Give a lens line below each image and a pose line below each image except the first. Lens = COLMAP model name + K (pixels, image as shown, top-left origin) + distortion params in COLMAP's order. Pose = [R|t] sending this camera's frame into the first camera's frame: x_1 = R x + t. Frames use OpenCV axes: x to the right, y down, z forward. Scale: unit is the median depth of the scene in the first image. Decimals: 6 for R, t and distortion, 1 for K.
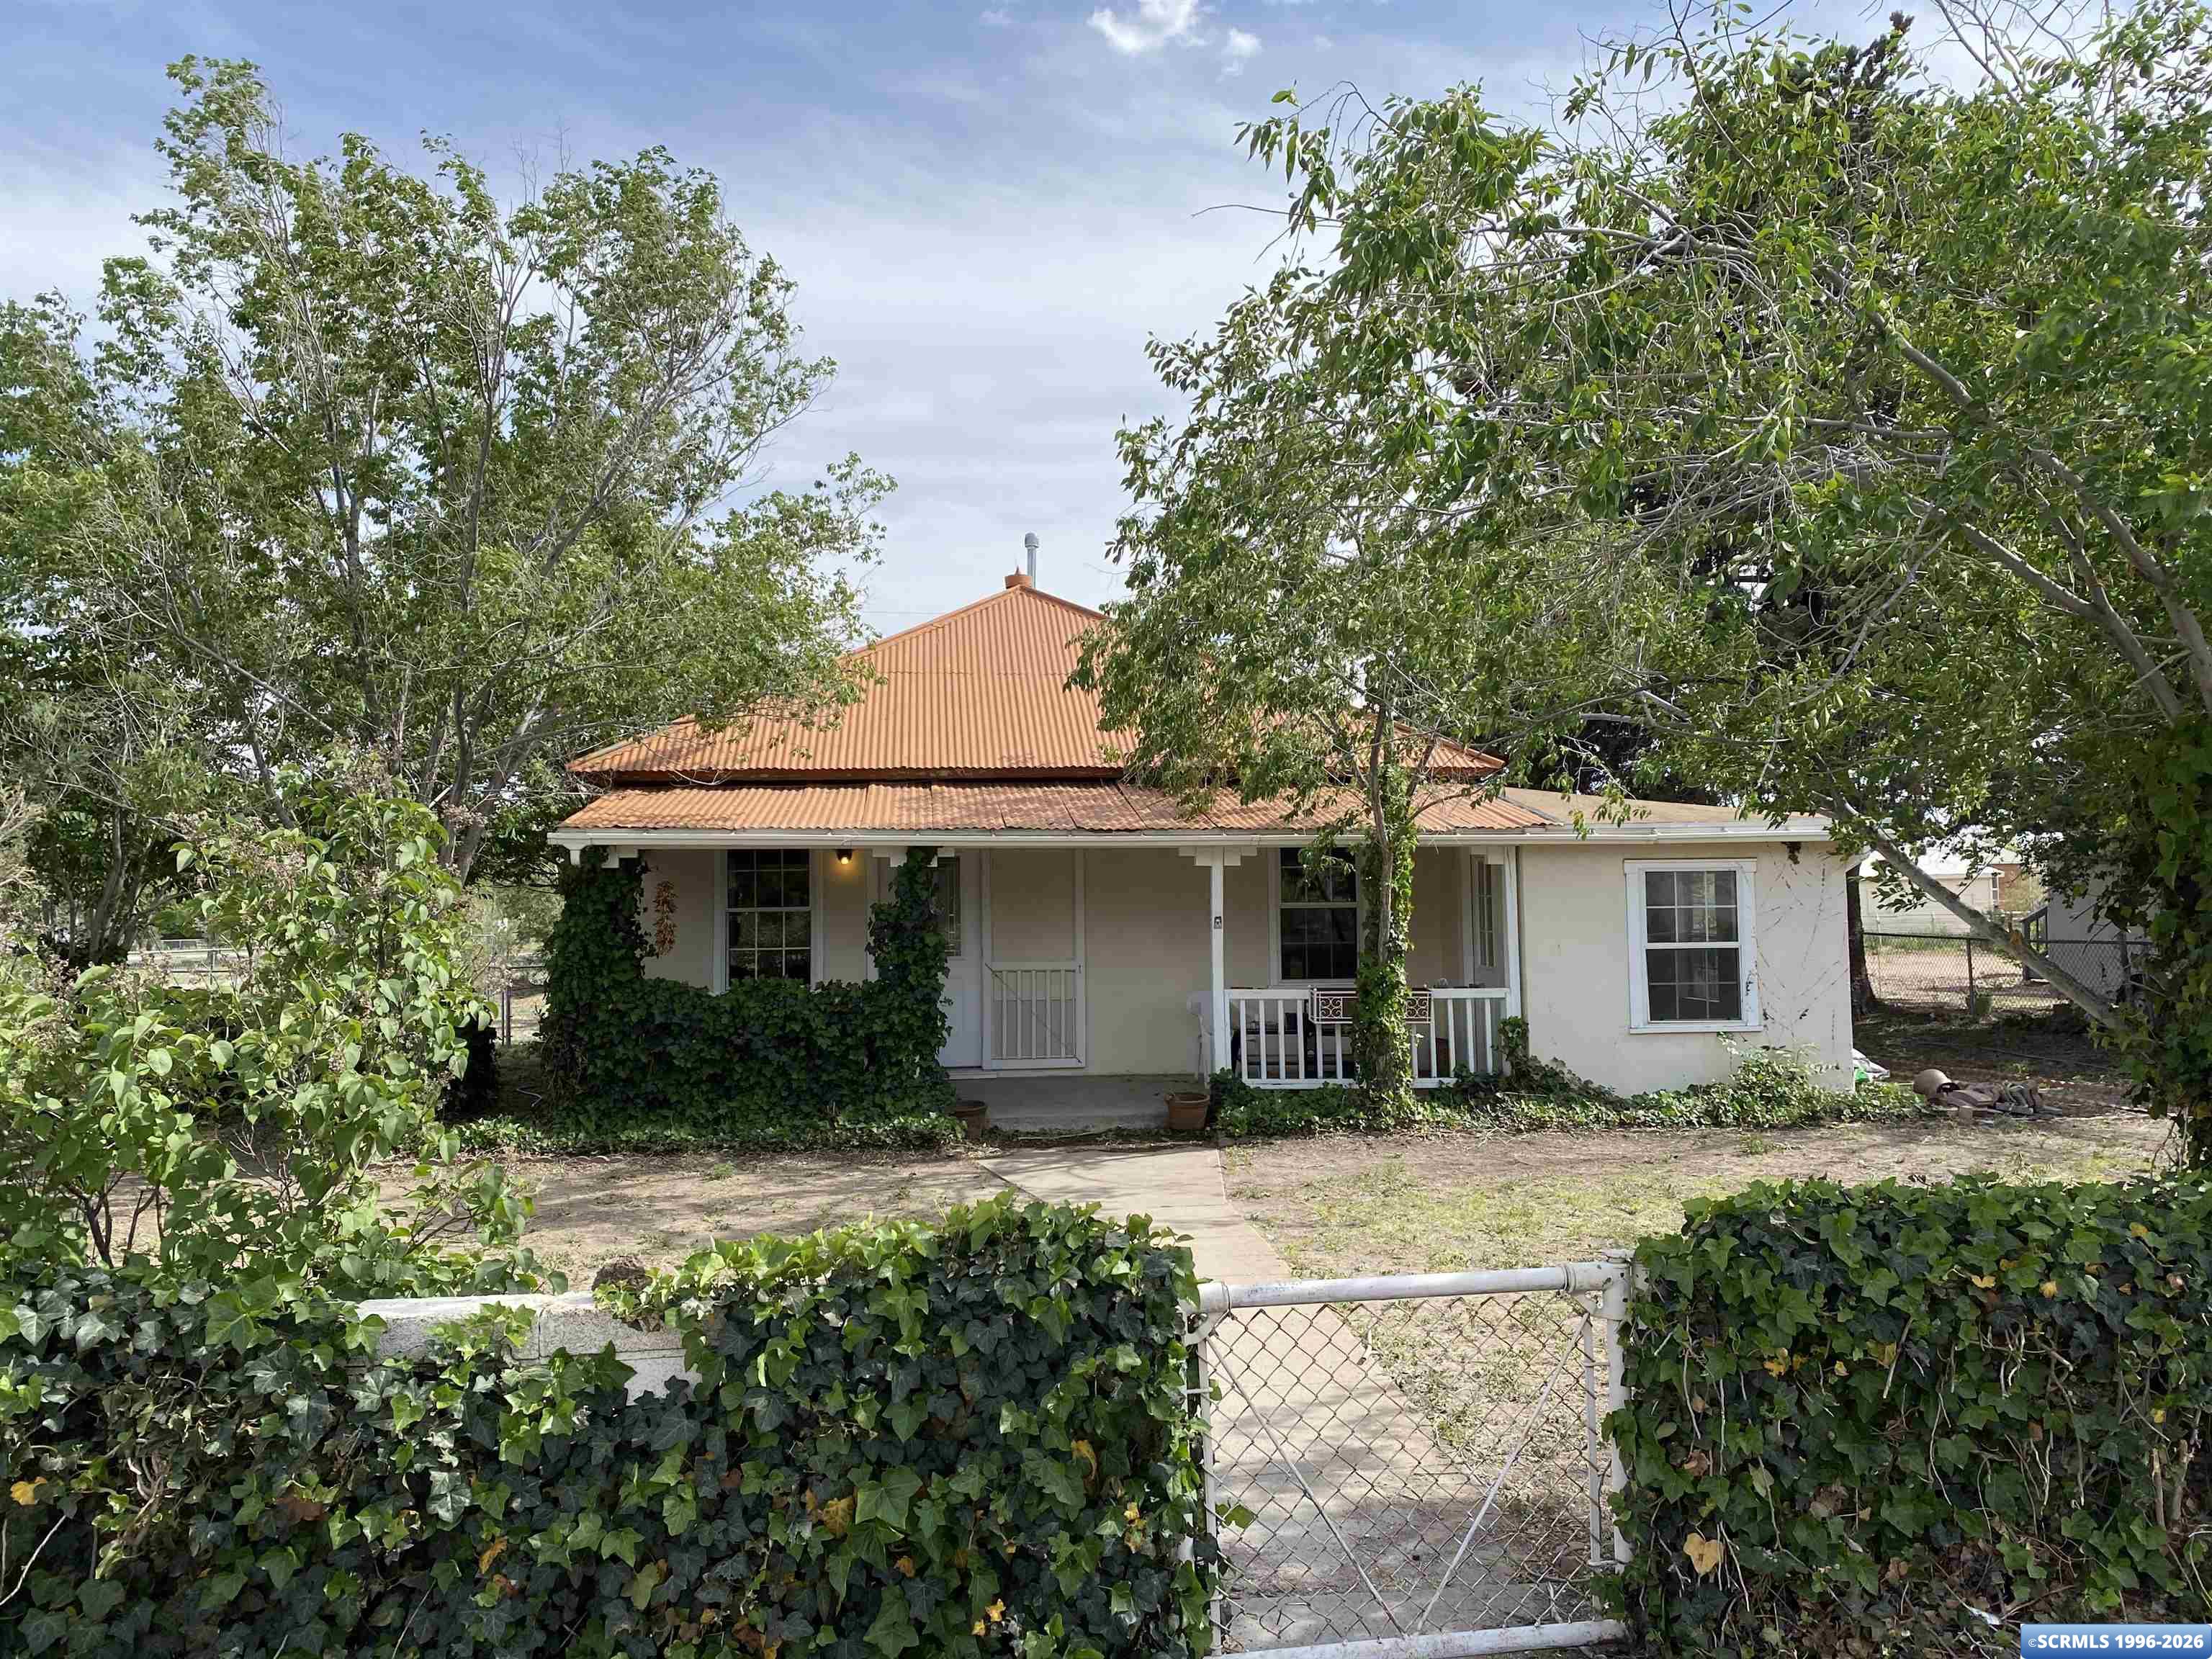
lens RADIAL K [[1696.7, 0, 1098.9], [0, 1696.7, 816.4], [0, 0, 1]] dist [-0.002514, 0.042829]
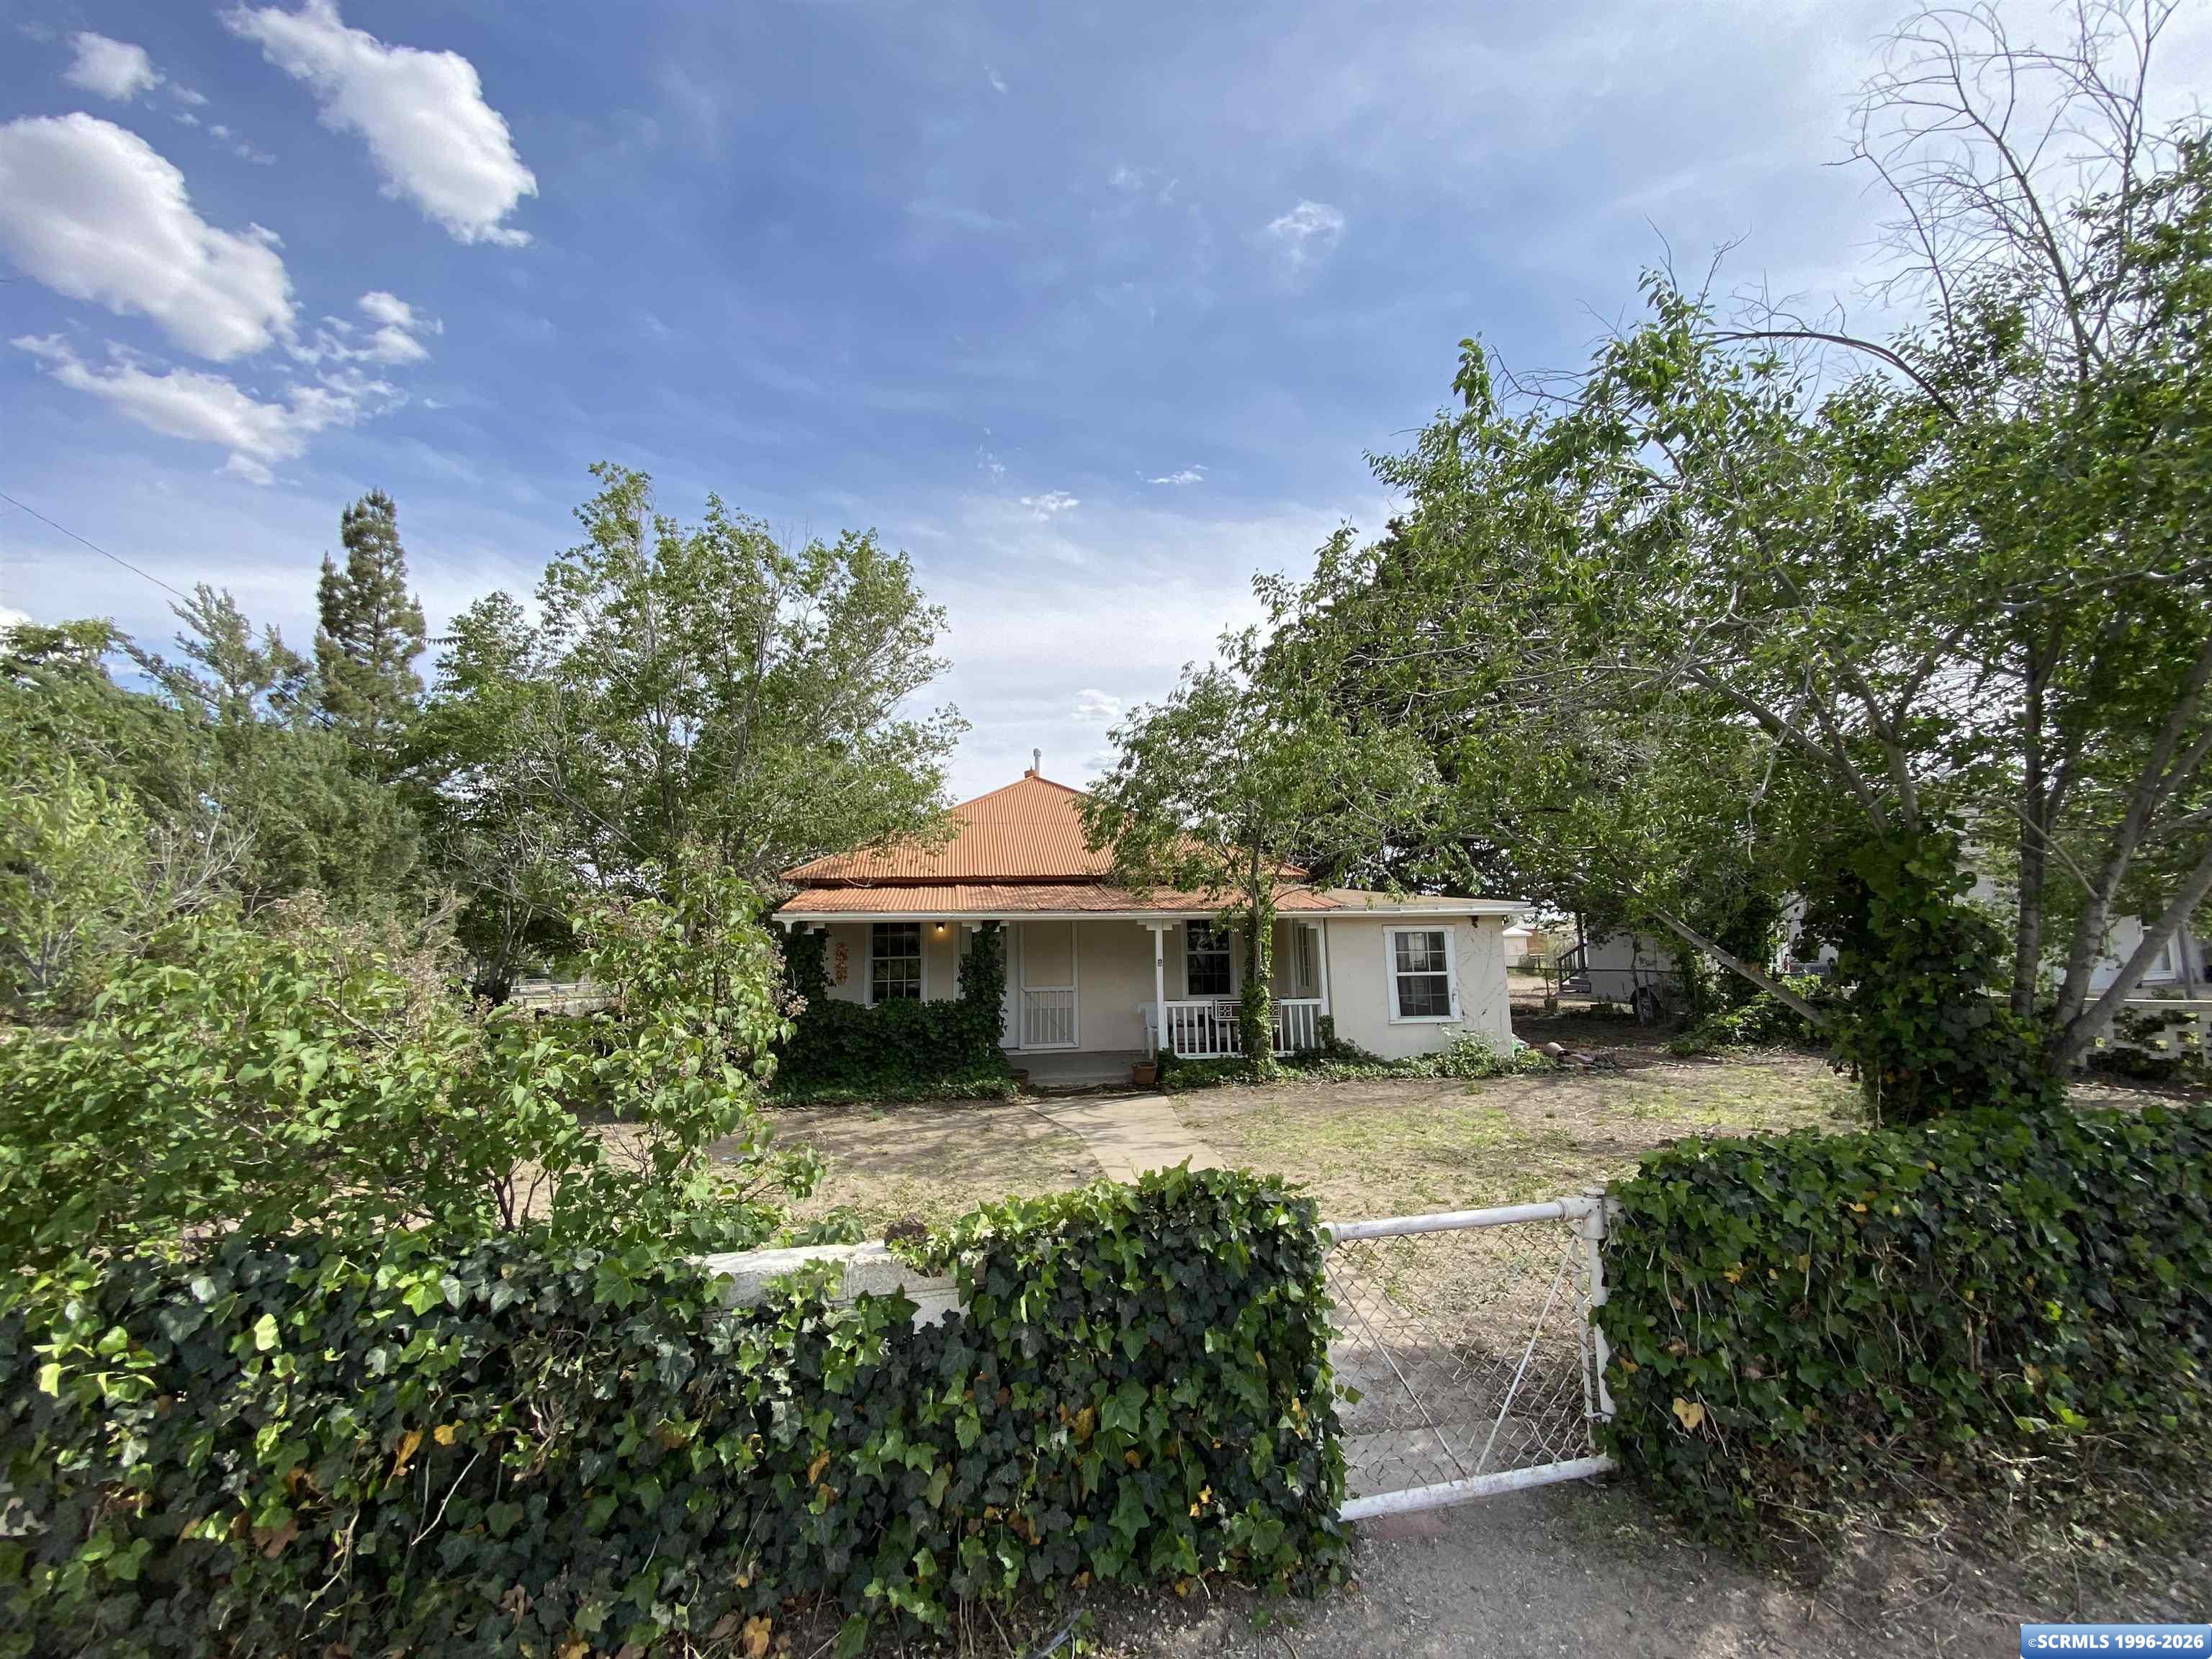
lens RADIAL K [[895.1, 0, 1102.7], [0, 895.1, 835.7], [0, 0, 1]] dist [0.001490, -0.002678]
pose [[0.997871, 0.000368, 0.065223, -0.156755], [0.004814, 0.996841, -0.079277, 0.013314], [-0.065046, 0.079422, 0.994717, 0.235012]]
